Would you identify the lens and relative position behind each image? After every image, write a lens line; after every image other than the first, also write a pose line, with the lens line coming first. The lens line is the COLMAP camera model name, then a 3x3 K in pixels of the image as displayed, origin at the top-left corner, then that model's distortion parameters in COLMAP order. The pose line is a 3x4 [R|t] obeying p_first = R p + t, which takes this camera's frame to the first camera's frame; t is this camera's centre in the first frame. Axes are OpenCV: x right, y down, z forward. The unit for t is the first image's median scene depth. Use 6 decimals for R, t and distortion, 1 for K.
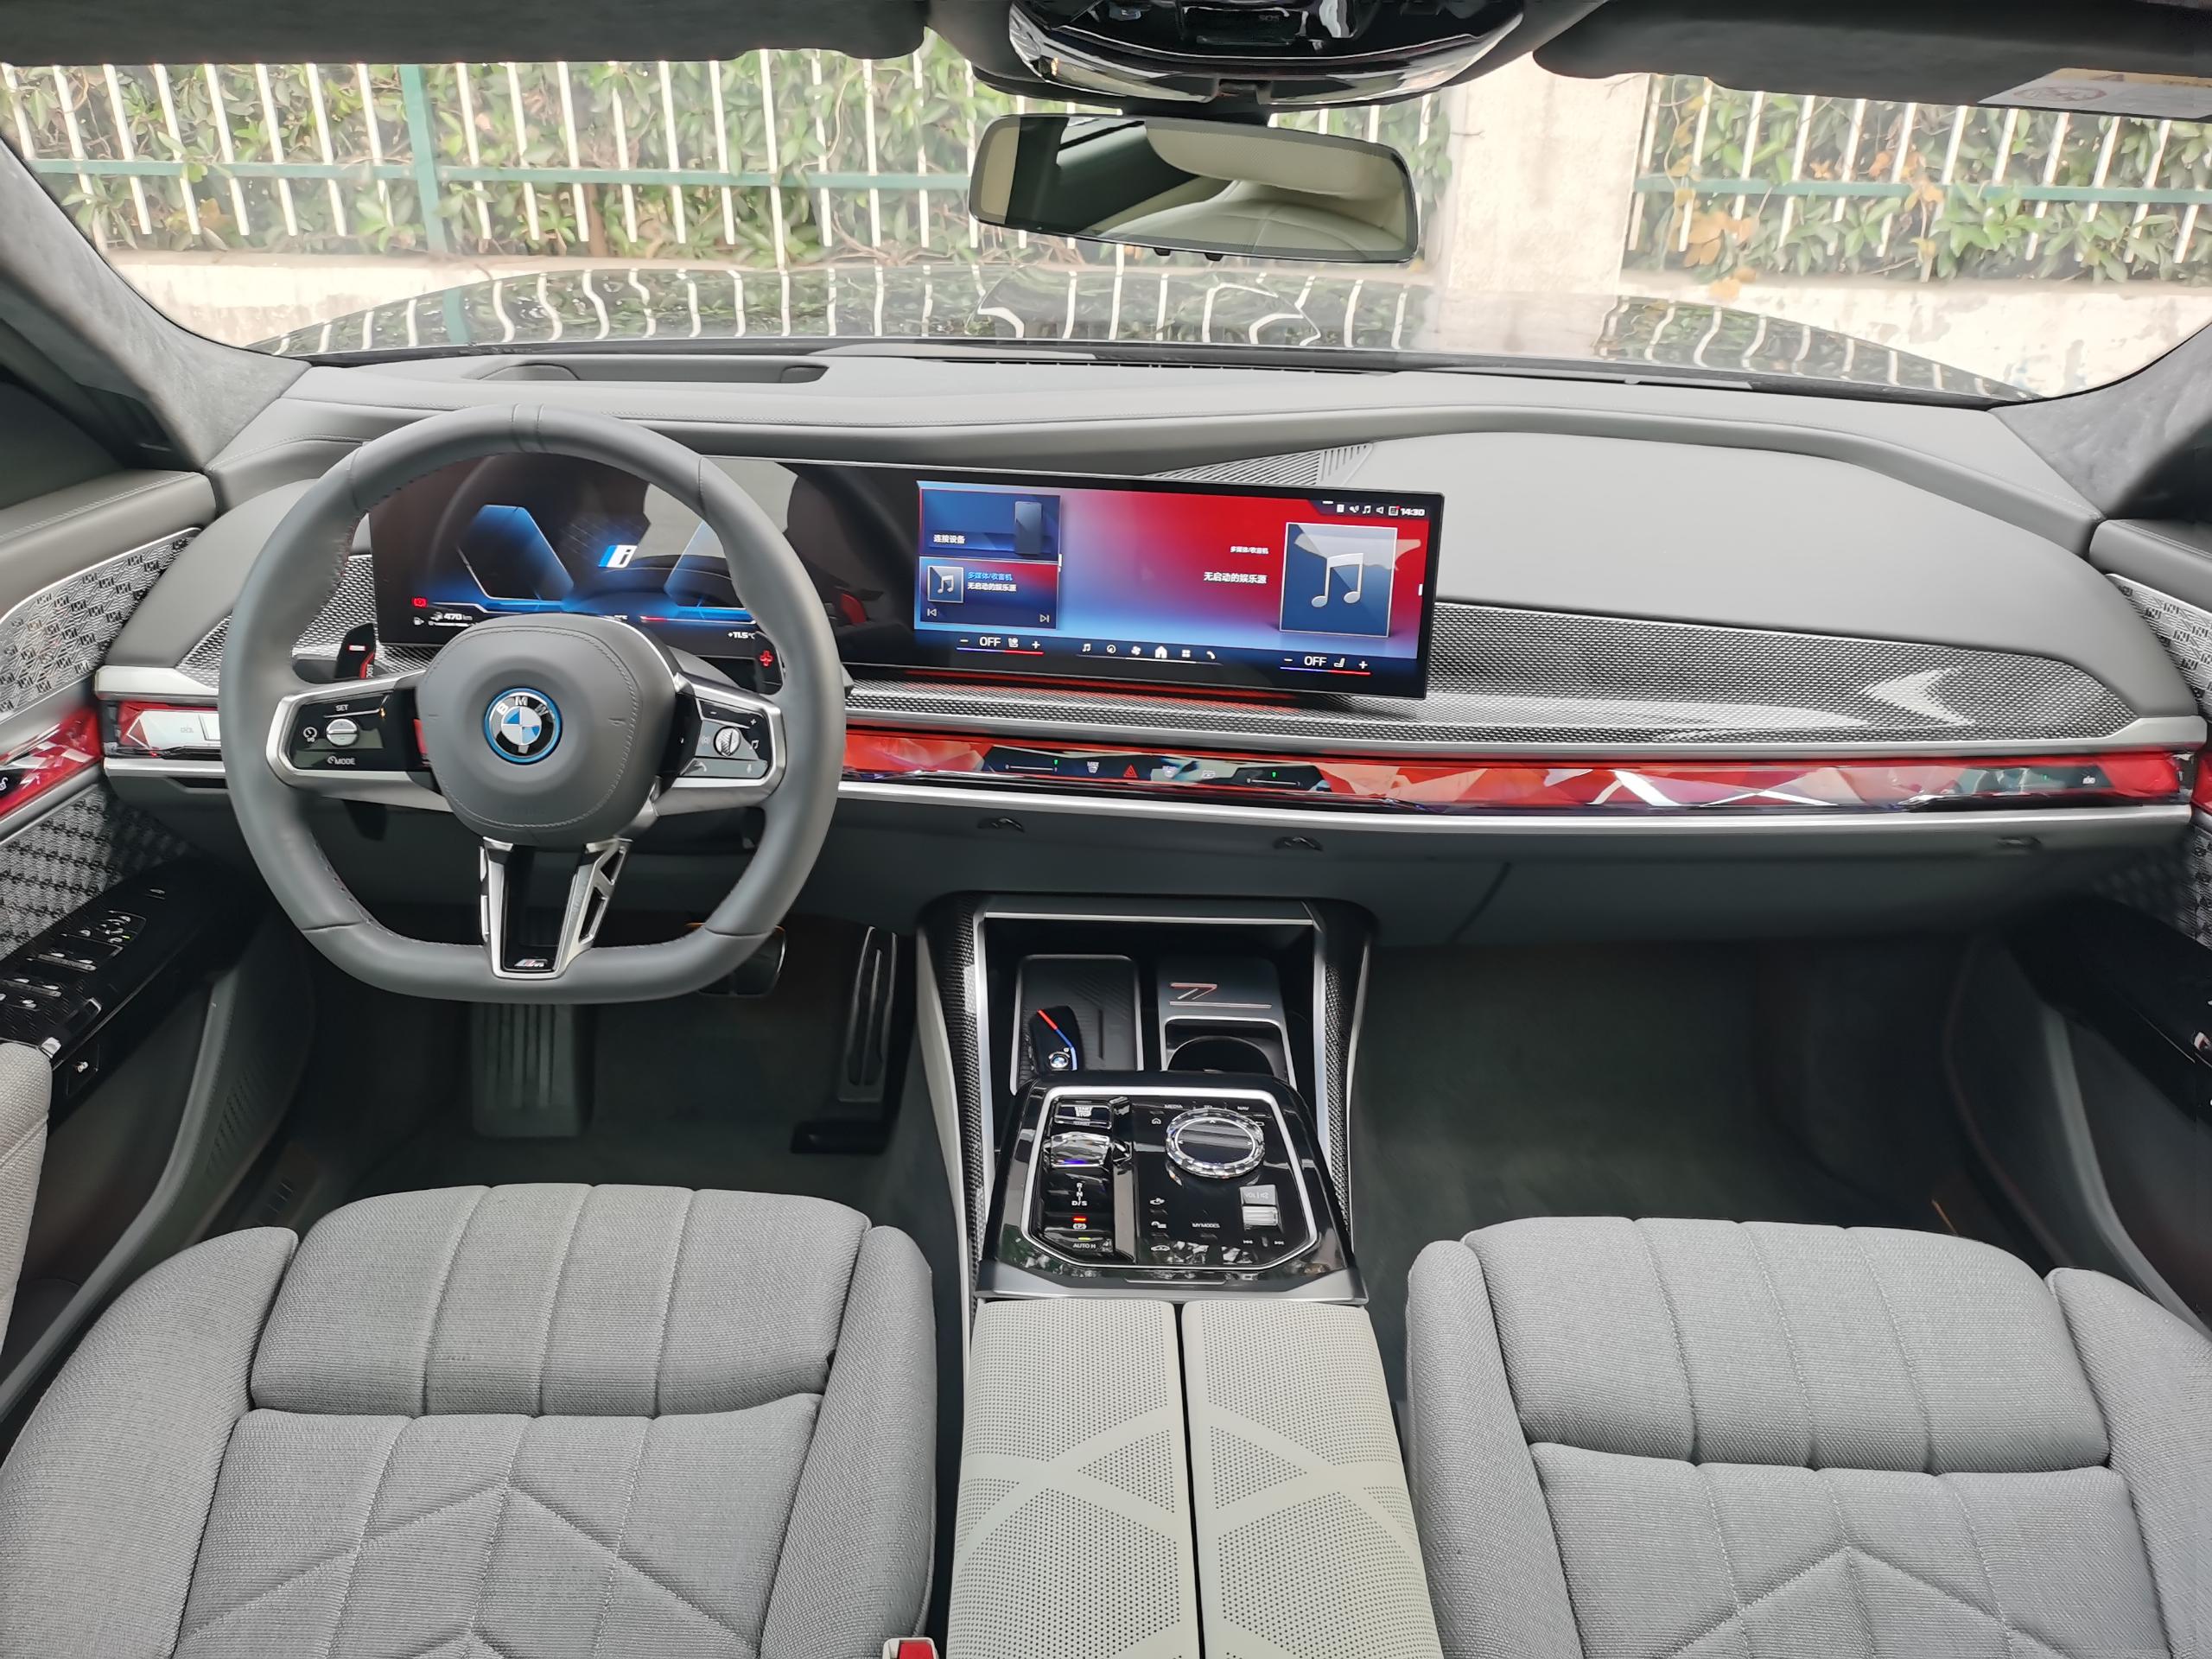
lens RADIAL K [[1763.1, 0, 1106.0], [0, 1763.1, 829.5], [0, 0, 1]] dist [0.084091, -0.108787]
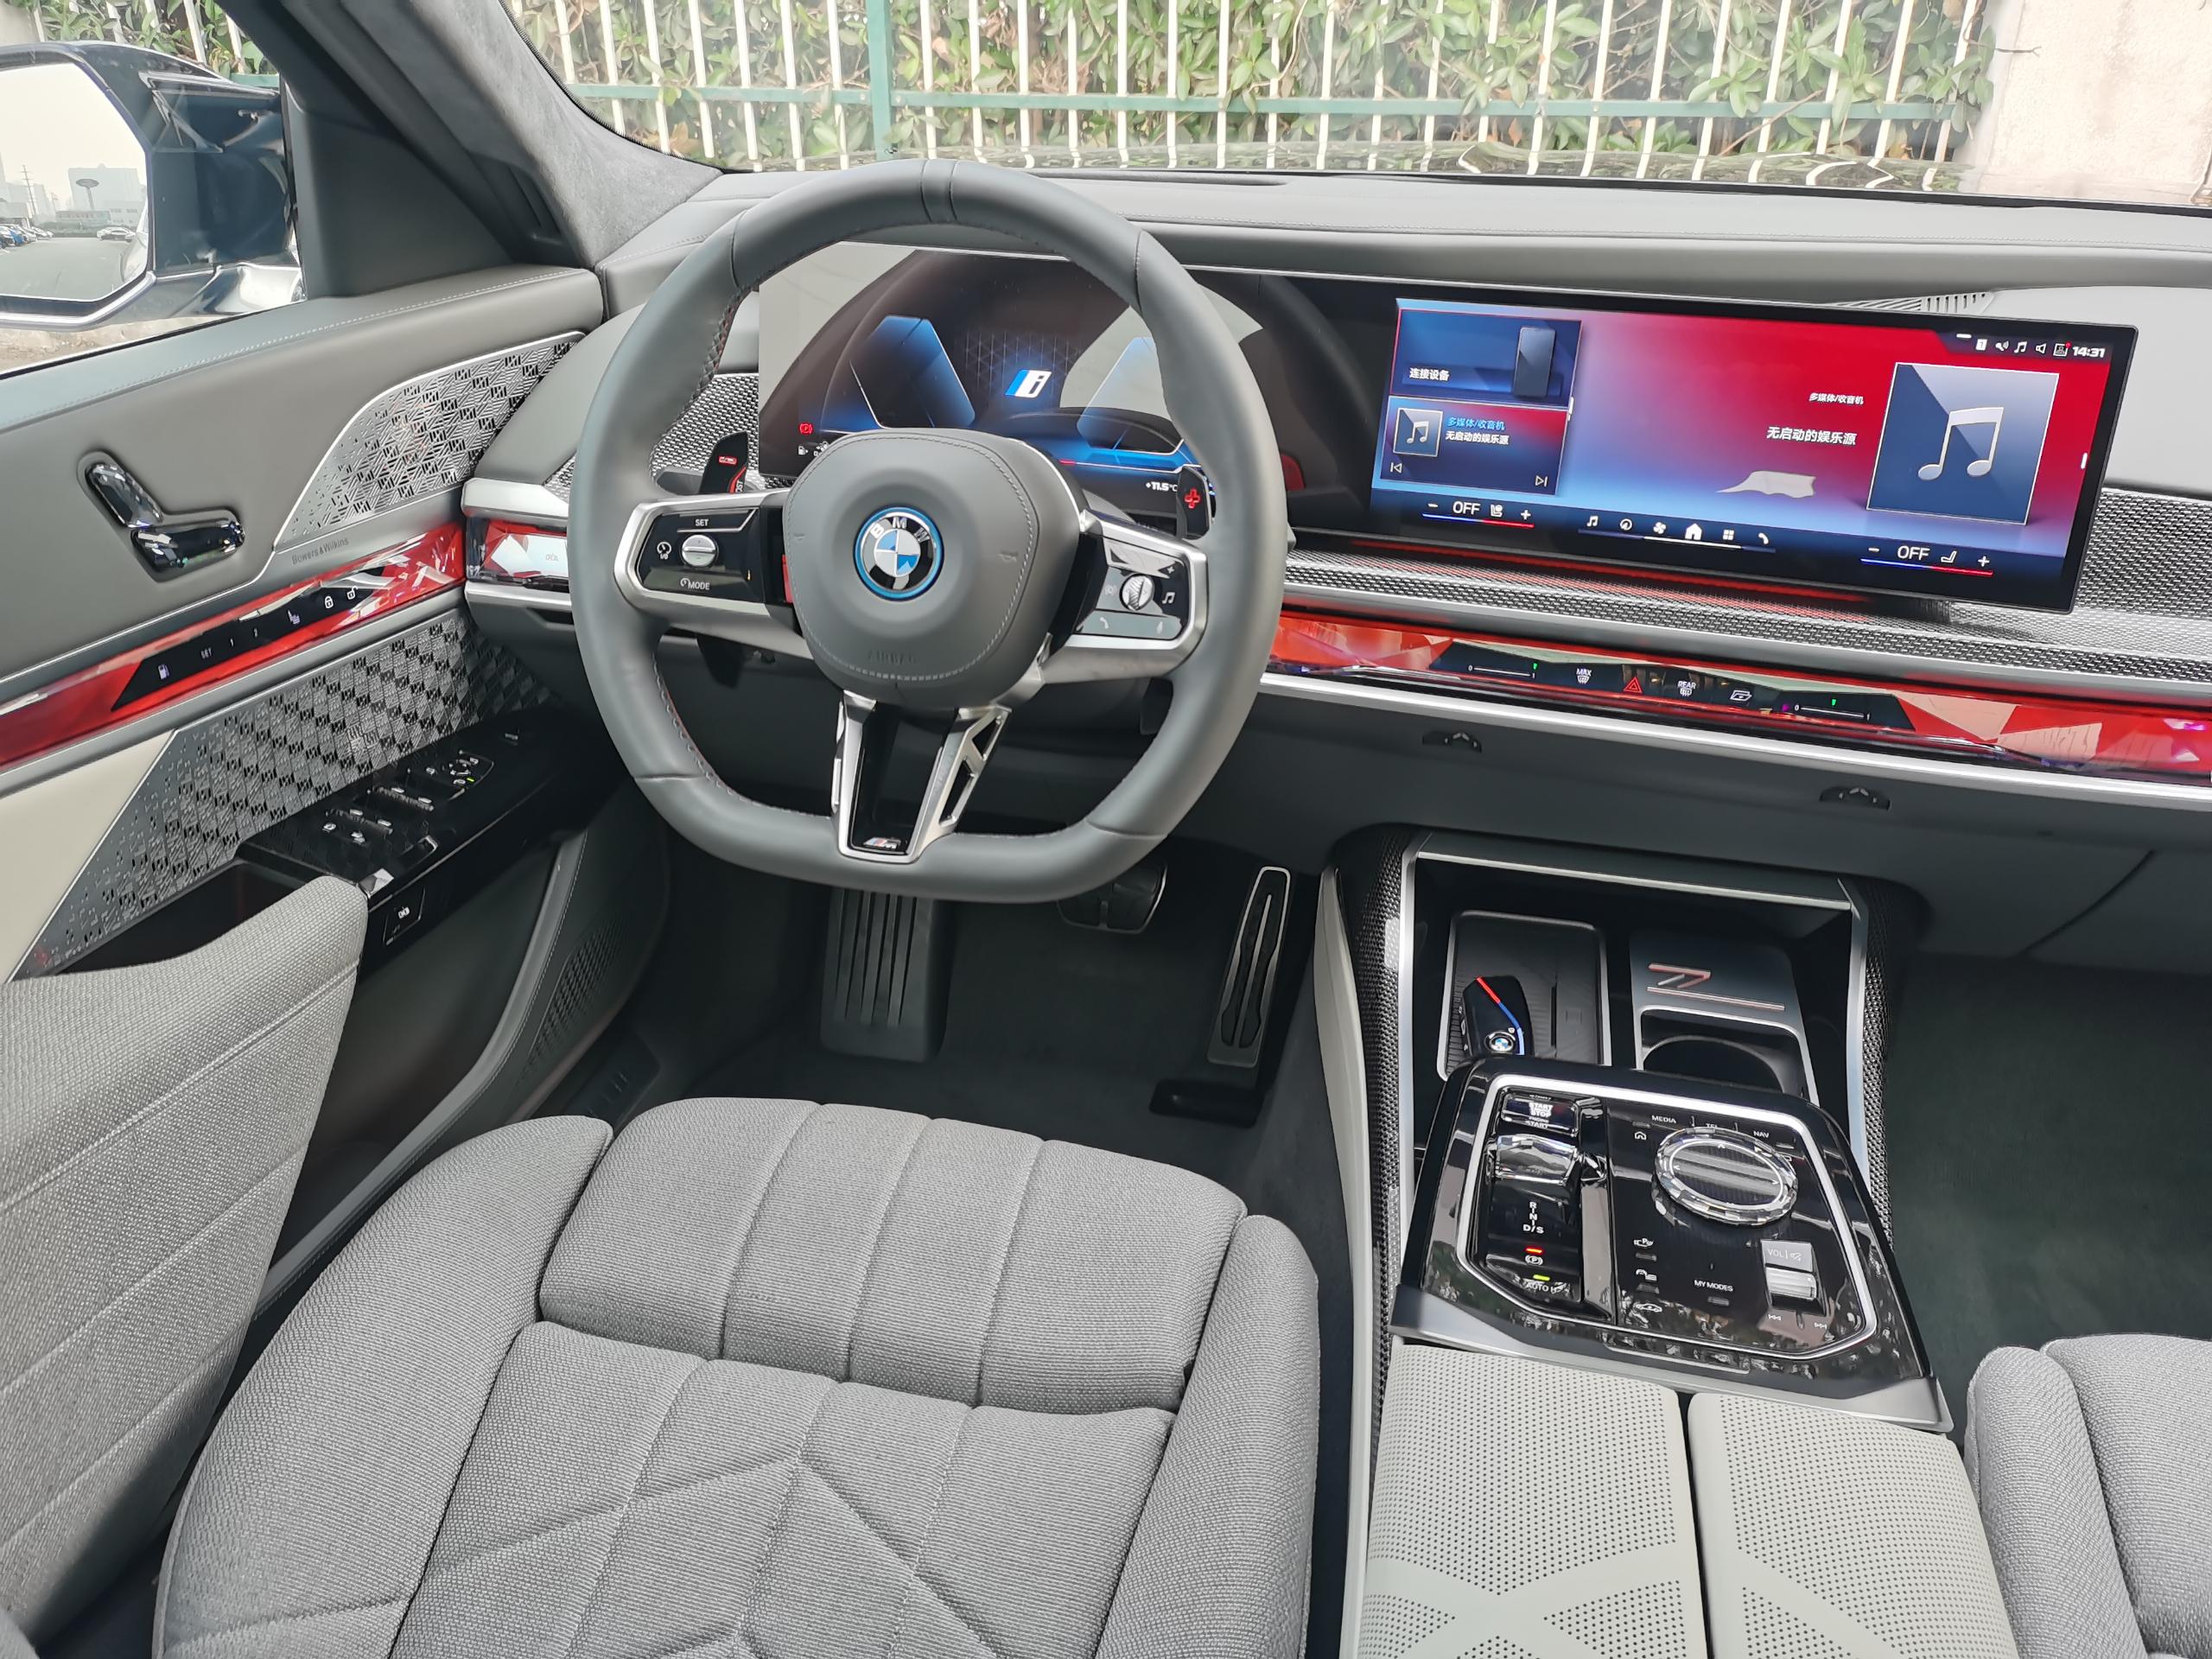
lens RADIAL K [[1763.1, 0, 1106.0], [0, 1763.1, 829.5], [0, 0, 1]] dist [0.084091, -0.108787]
pose [[0.973812, 0.097849, -0.205223, -0.046657], [-0.095481, 0.995200, 0.021433, 0.036639], [0.206335, -0.001277, 0.978480, 0.189330]]
